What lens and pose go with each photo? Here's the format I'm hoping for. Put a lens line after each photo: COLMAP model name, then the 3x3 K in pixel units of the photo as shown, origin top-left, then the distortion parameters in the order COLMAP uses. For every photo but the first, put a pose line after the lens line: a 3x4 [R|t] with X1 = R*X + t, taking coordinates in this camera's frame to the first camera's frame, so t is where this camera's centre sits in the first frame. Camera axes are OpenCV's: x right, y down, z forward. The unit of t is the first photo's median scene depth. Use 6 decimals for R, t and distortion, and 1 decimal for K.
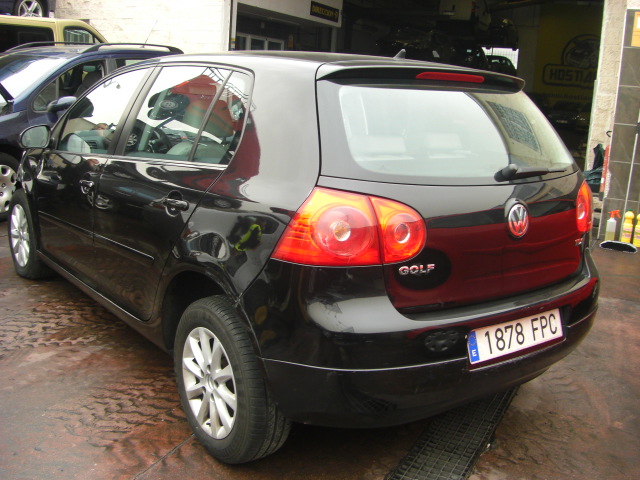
lens RADIAL K [[731.5, 0, 320.2], [0, 731.5, 244.5], [0, 0, 1]] dist [-0.138340, 0.000000]
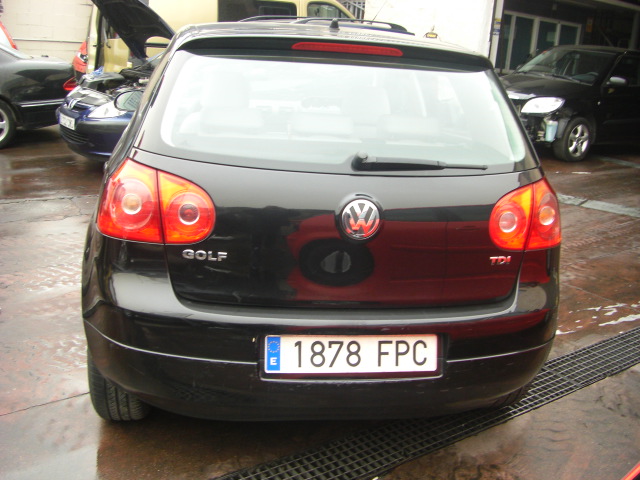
lens RADIAL K [[731.5, 0, 320.3], [0, 731.5, 234.7], [0, 0, 1]] dist [-0.138340, 0.000000]
pose [[0.878846, 0.135491, -0.457463, 0.624687], [-0.130644, 0.990523, 0.042390, -0.045827], [0.458871, 0.022511, 0.888218, 0.228737]]
